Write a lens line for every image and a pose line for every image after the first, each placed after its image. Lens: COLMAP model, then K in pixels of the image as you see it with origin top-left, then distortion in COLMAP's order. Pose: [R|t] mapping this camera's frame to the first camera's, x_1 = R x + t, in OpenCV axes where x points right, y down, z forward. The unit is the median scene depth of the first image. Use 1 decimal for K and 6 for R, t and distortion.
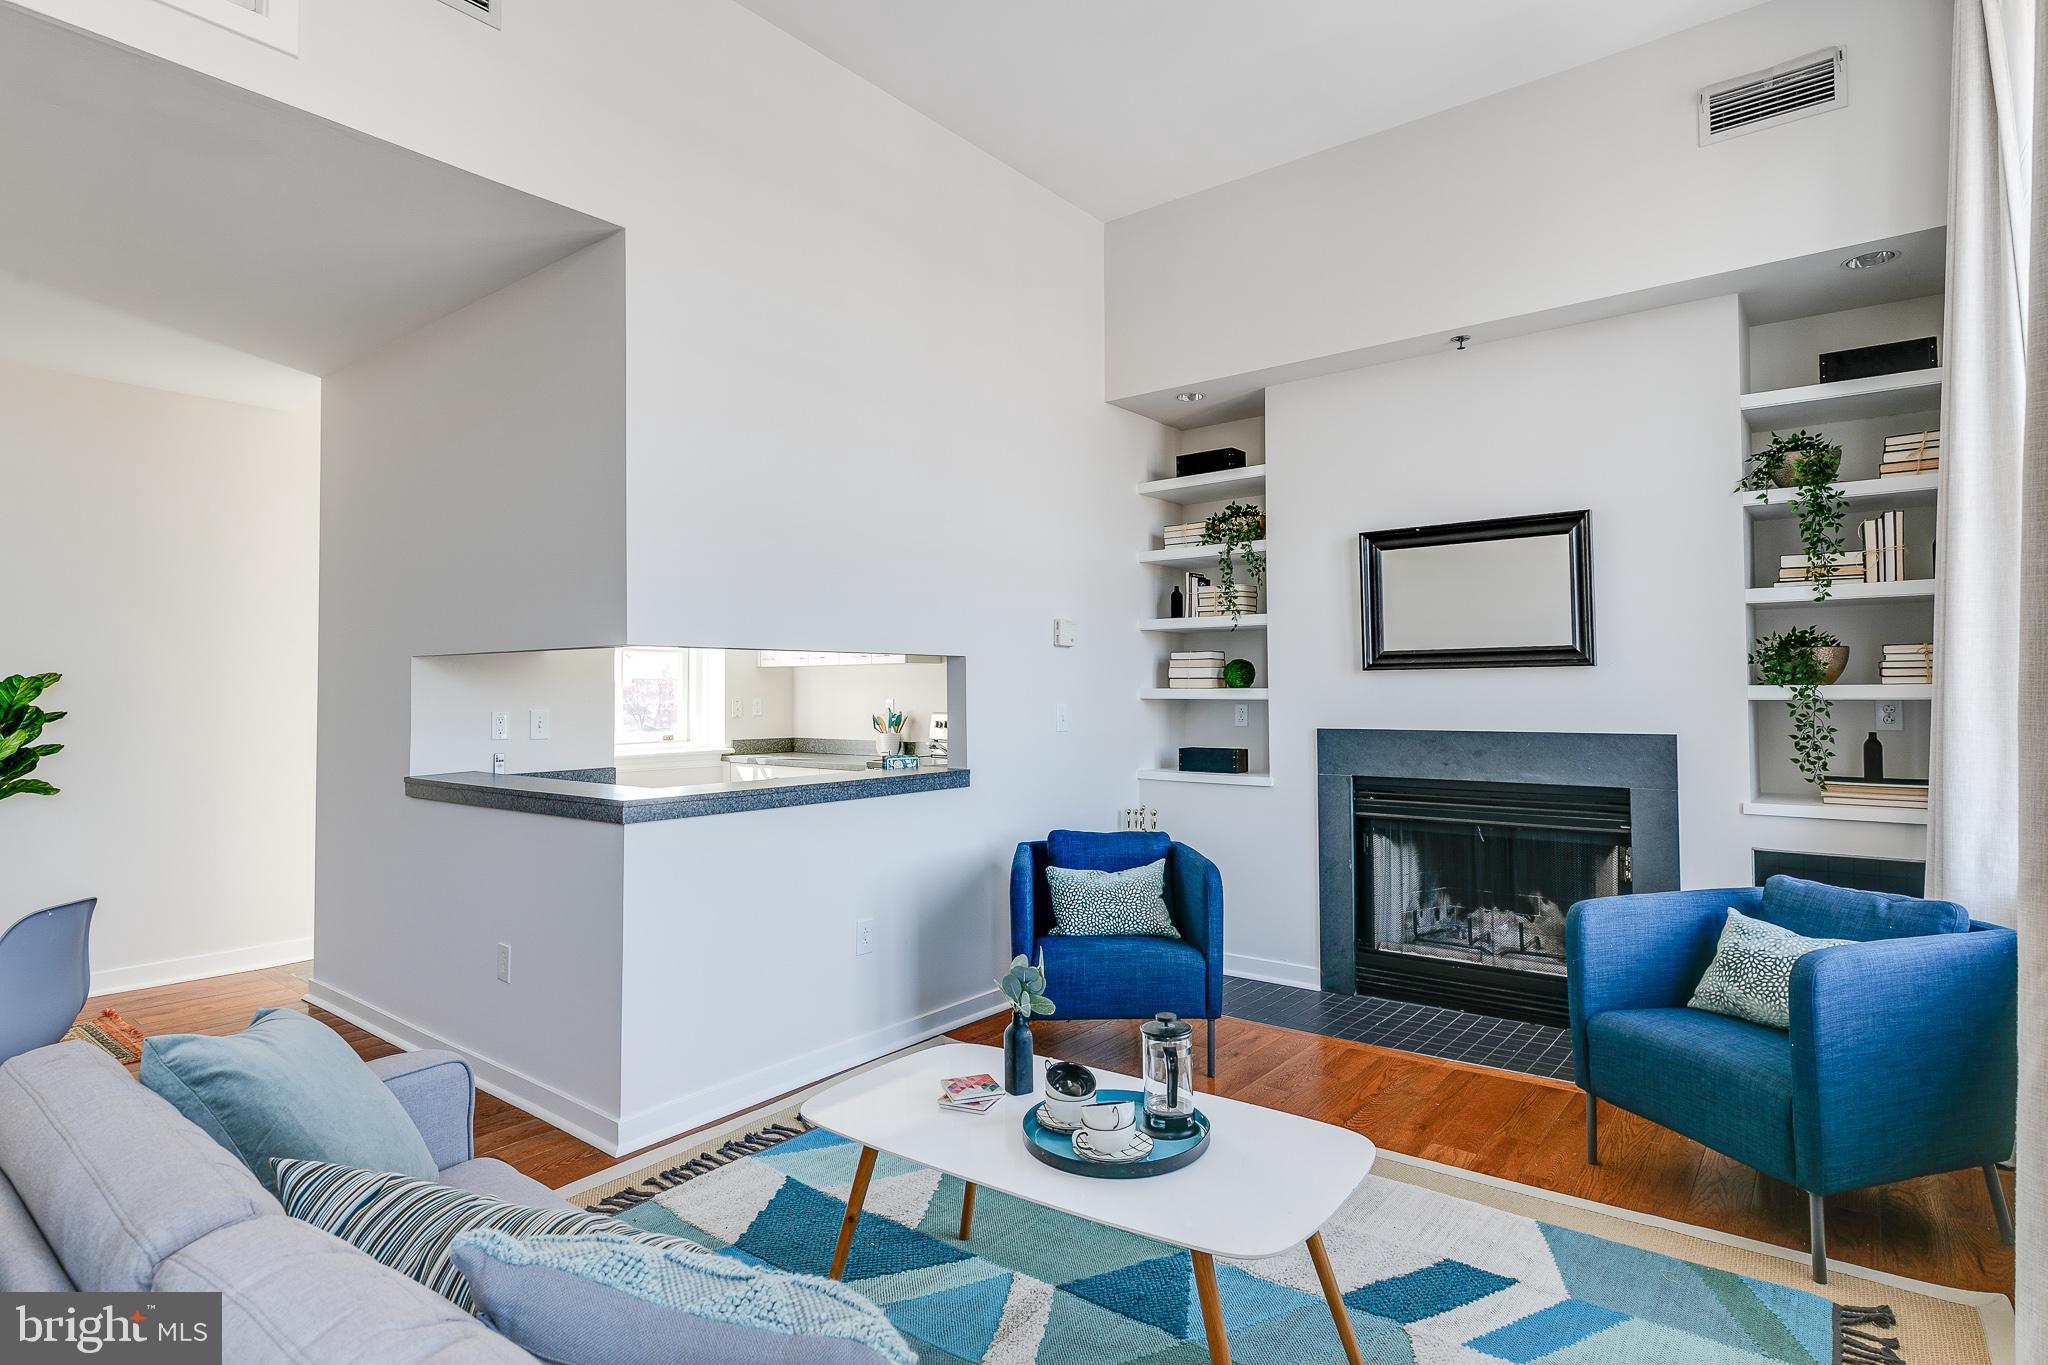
lens RADIAL K [[1023.4, 0, 1015.8], [0, 1023.4, 679.3], [0, 0, 1]] dist [0.001752, 0.000213]
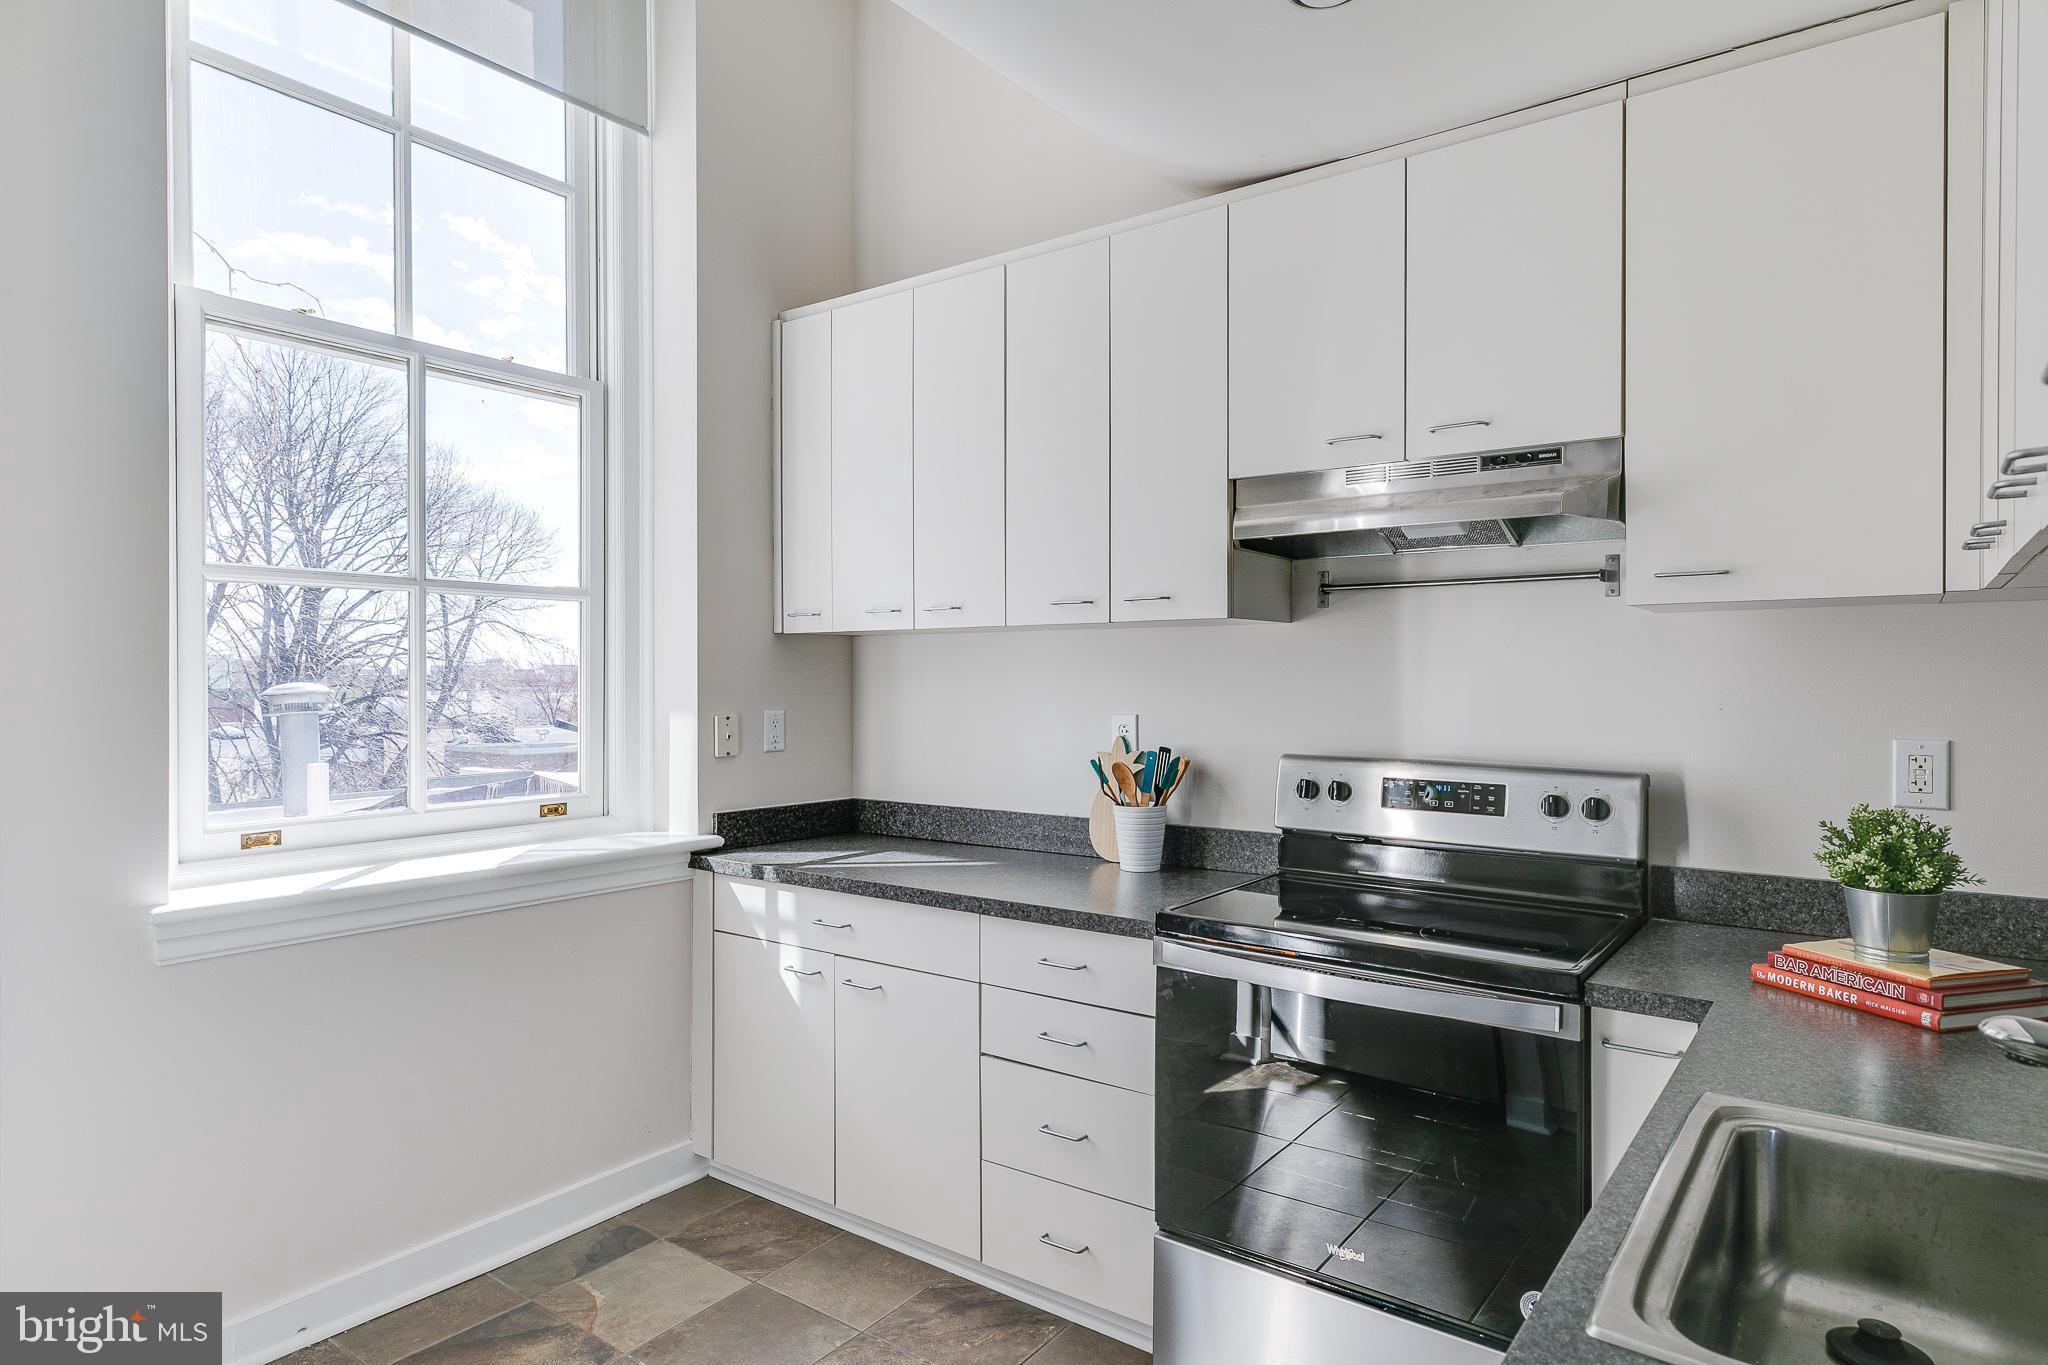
lens RADIAL K [[1172.4, 0, 1034.2], [0, 1172.4, 692.3], [0, 0, 1]] dist [0.019320, -0.002496]
pose [[0.999377, -0.000446, 0.035298, -0.168072], [-0.000371, 0.999732, 0.023153, 0.000527], [-0.035299, -0.023151, 0.999109, 0.534652]]
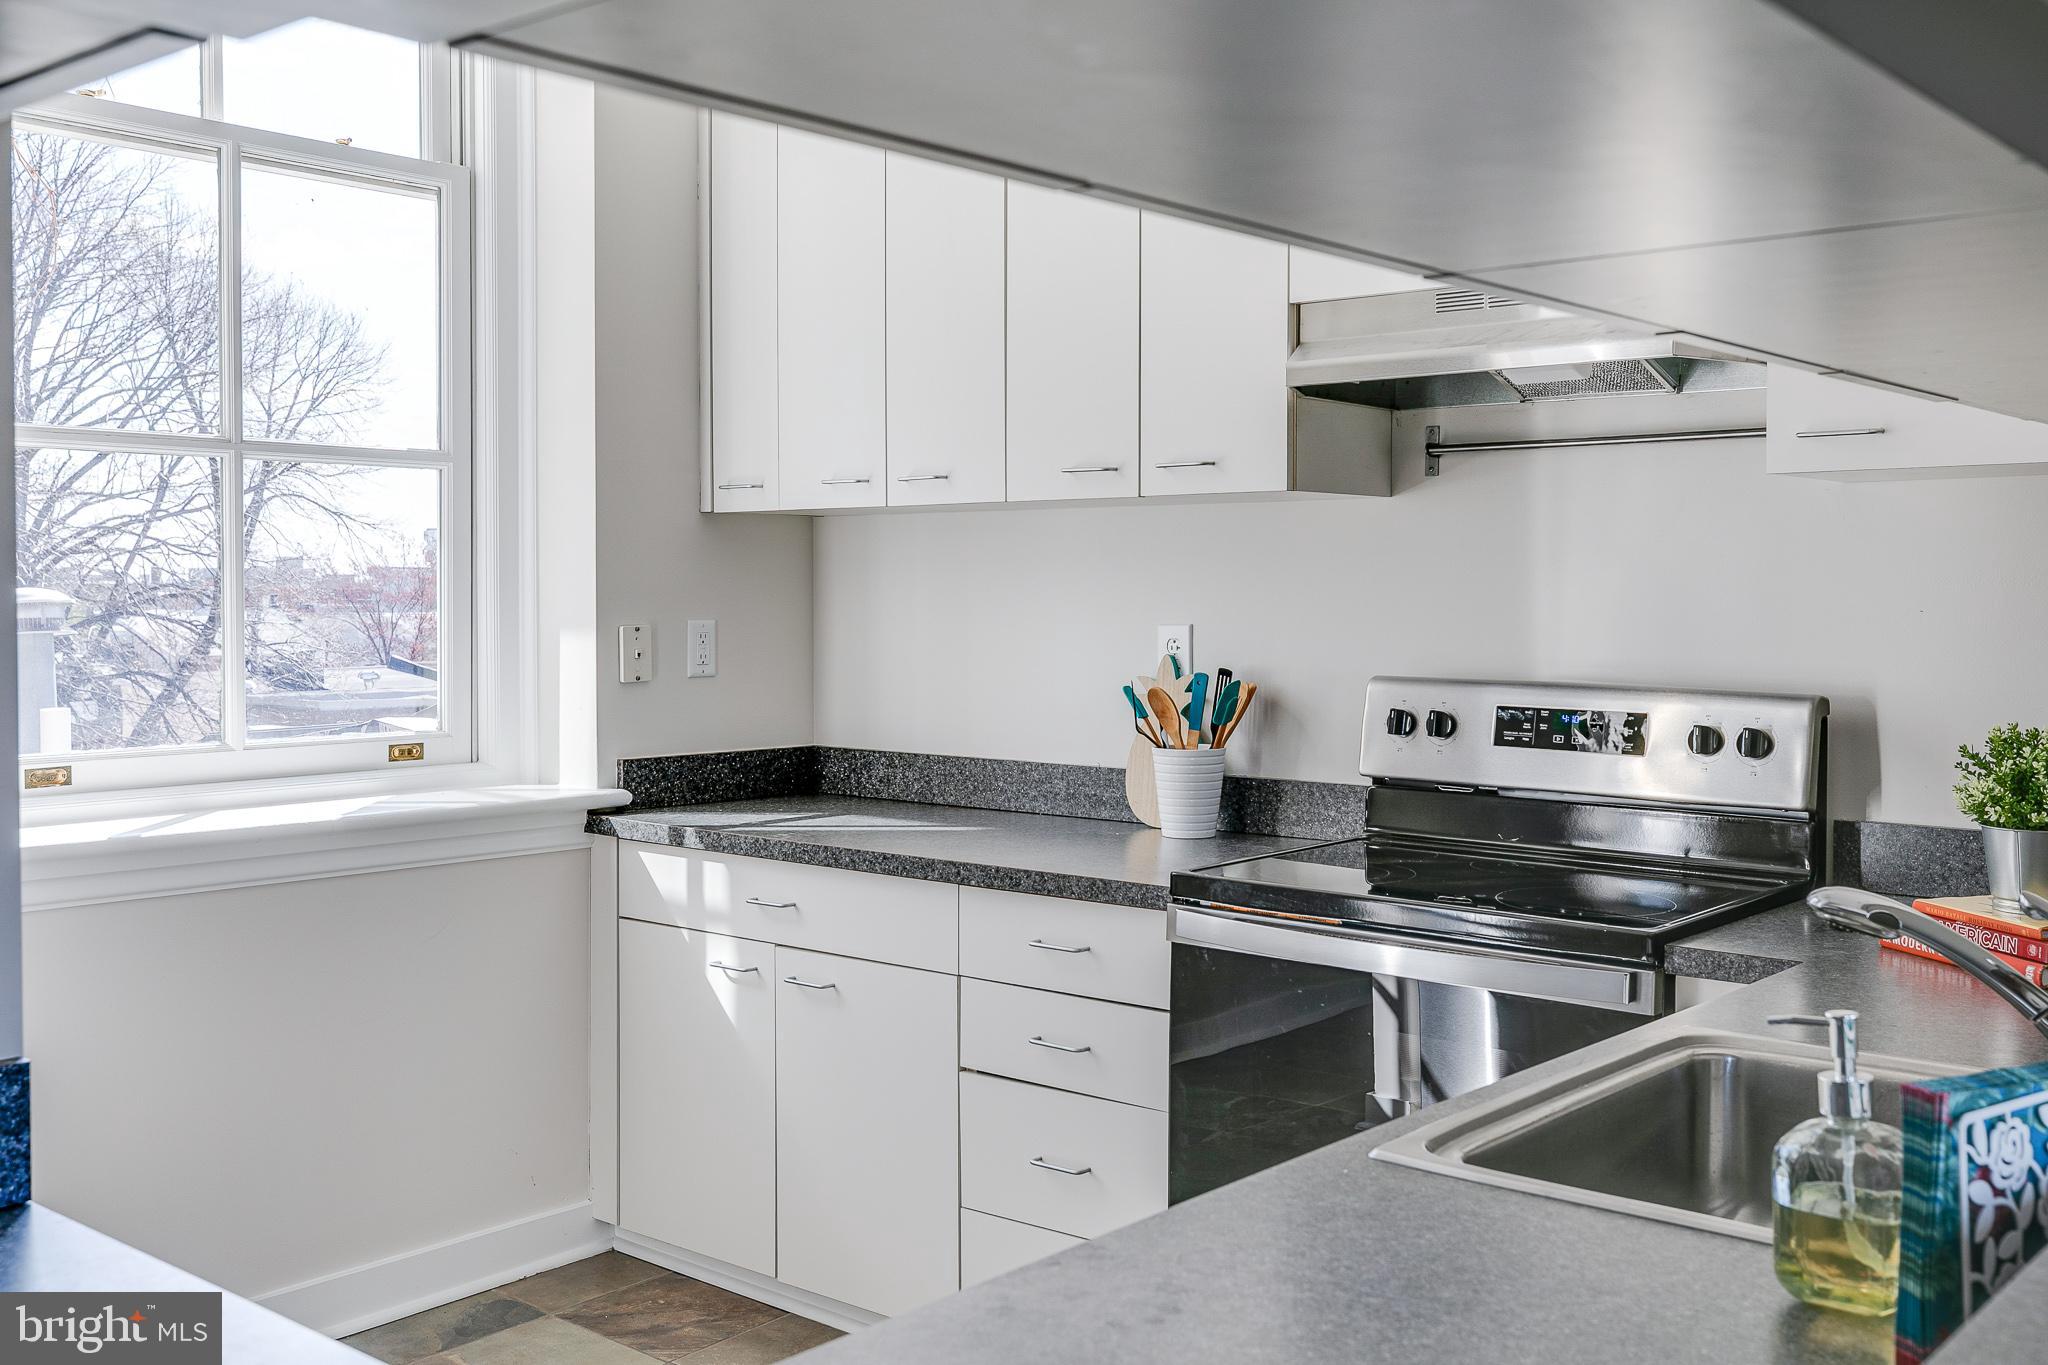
lens RADIAL K [[2028.6, 0, 1022.1], [0, 2028.6, 671.7], [0, 0, 1]] dist [0.018138, 0.000000]
pose [[0.998841, 0.003900, -0.047969, -0.134027], [-0.001480, 0.998730, 0.050365, 0.004133], [0.048105, -0.050236, 0.997578, 0.424260]]
